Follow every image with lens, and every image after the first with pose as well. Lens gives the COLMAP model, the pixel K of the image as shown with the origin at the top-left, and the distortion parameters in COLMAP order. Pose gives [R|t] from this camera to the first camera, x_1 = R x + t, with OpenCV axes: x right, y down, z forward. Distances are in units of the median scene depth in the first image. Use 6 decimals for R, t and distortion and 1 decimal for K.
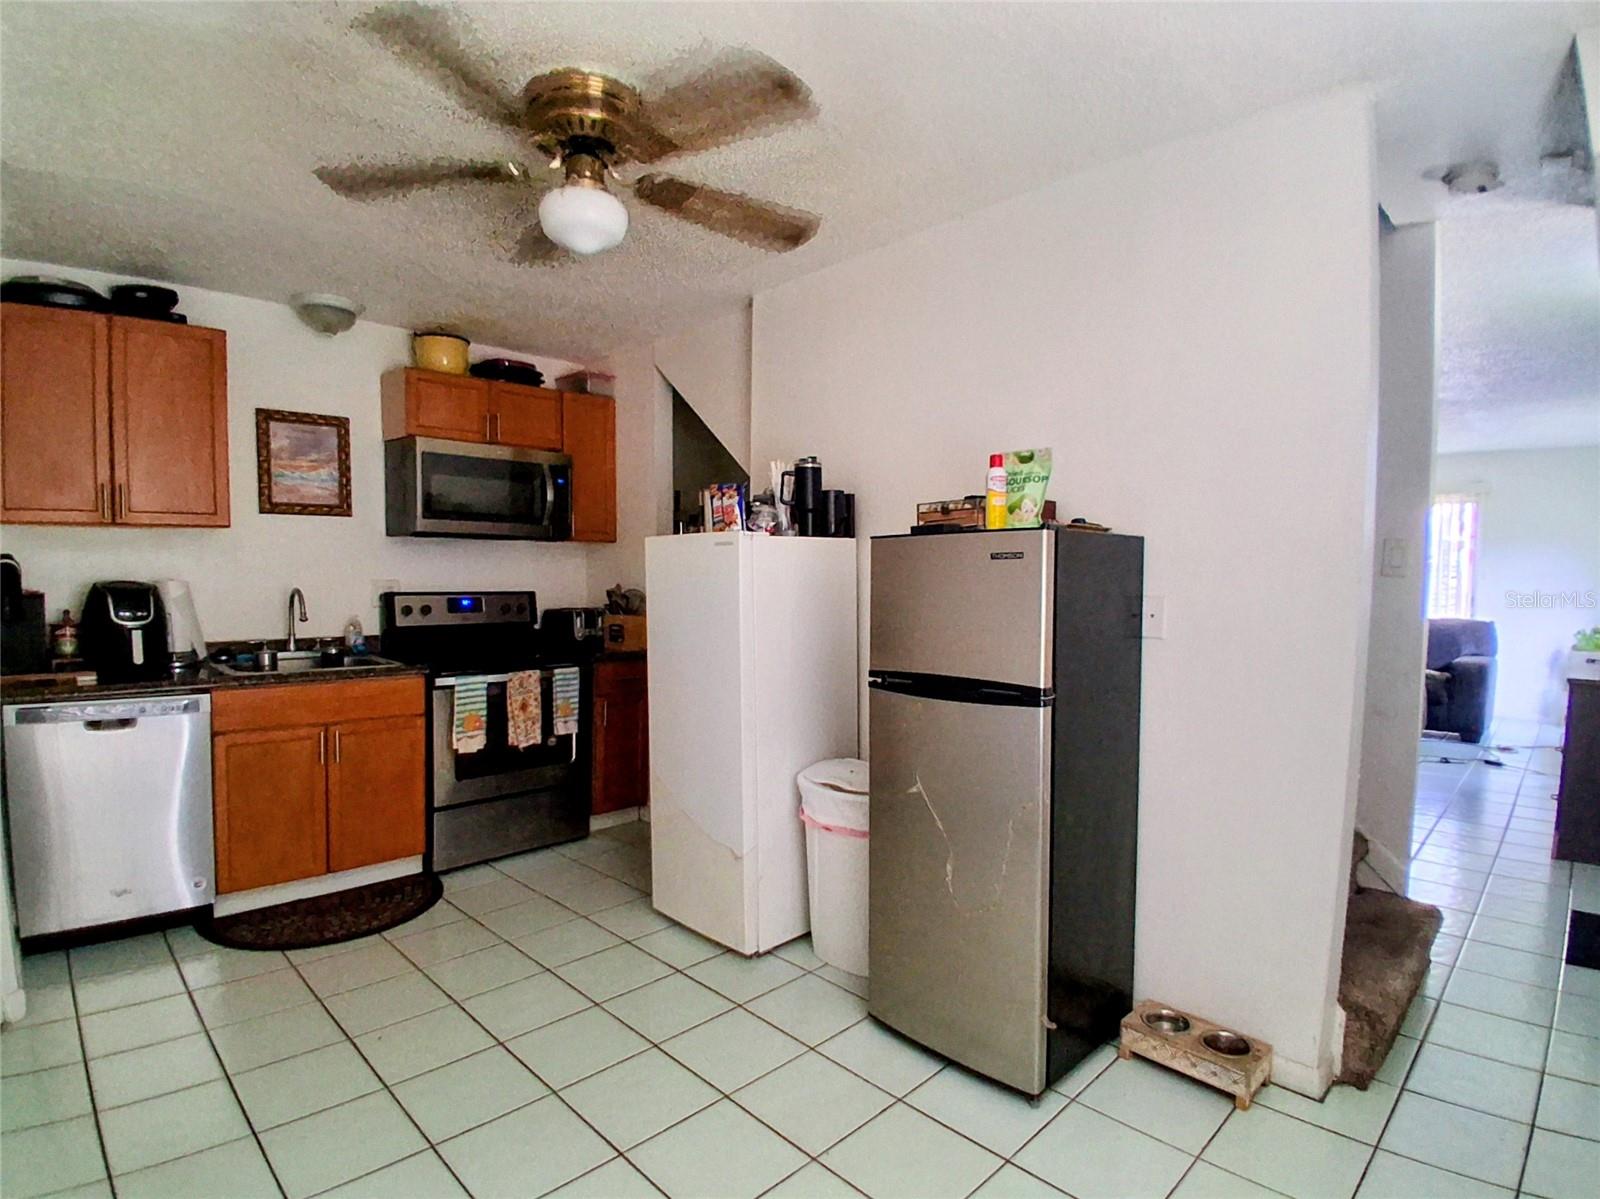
lens RADIAL K [[828.1, 0, 799.1], [0, 828.1, 613.5], [0, 0, 1]] dist [0.000986, -0.034957]
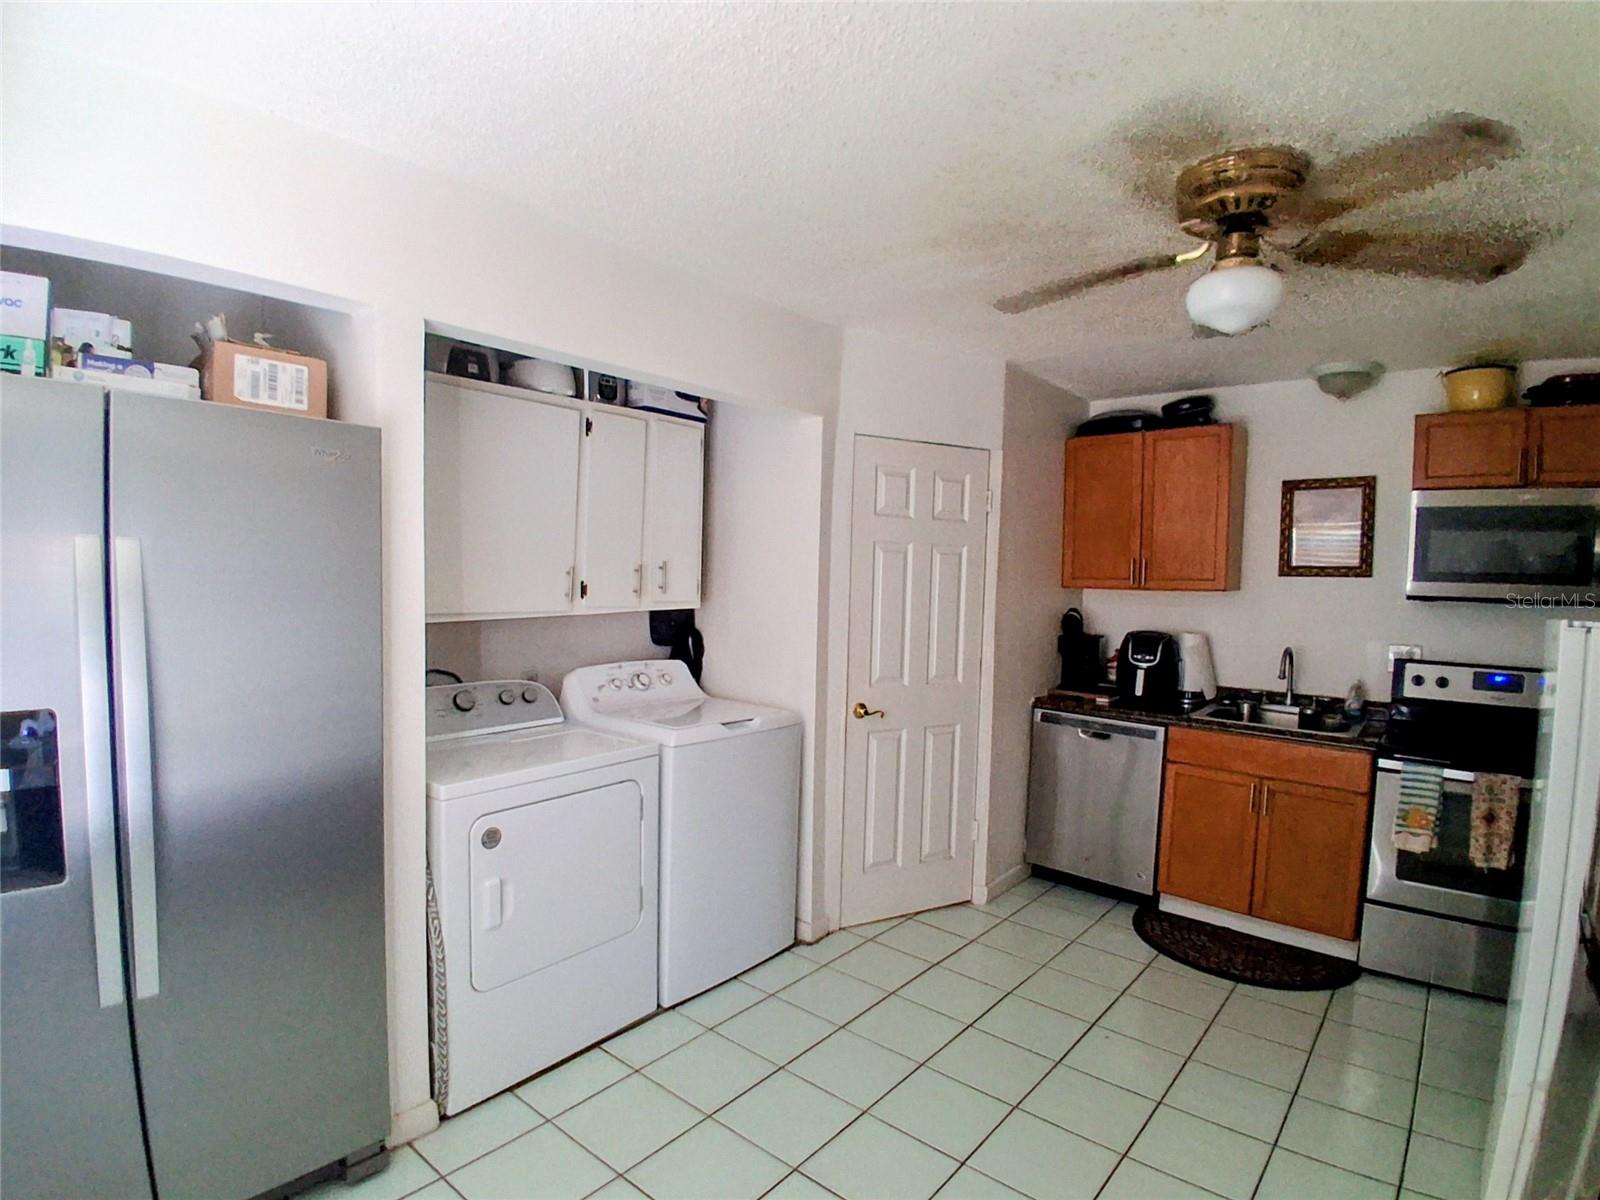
lens RADIAL K [[855.8, 0, 800.0], [0, 855.8, 600.0], [0, 0, 1]] dist [-0.001727, -0.042190]
pose [[0.094554, 0.031759, -0.995013, 0.420452], [-0.075124, 0.996869, 0.024680, -0.070441], [0.992681, 0.072416, 0.096644, 0.260305]]
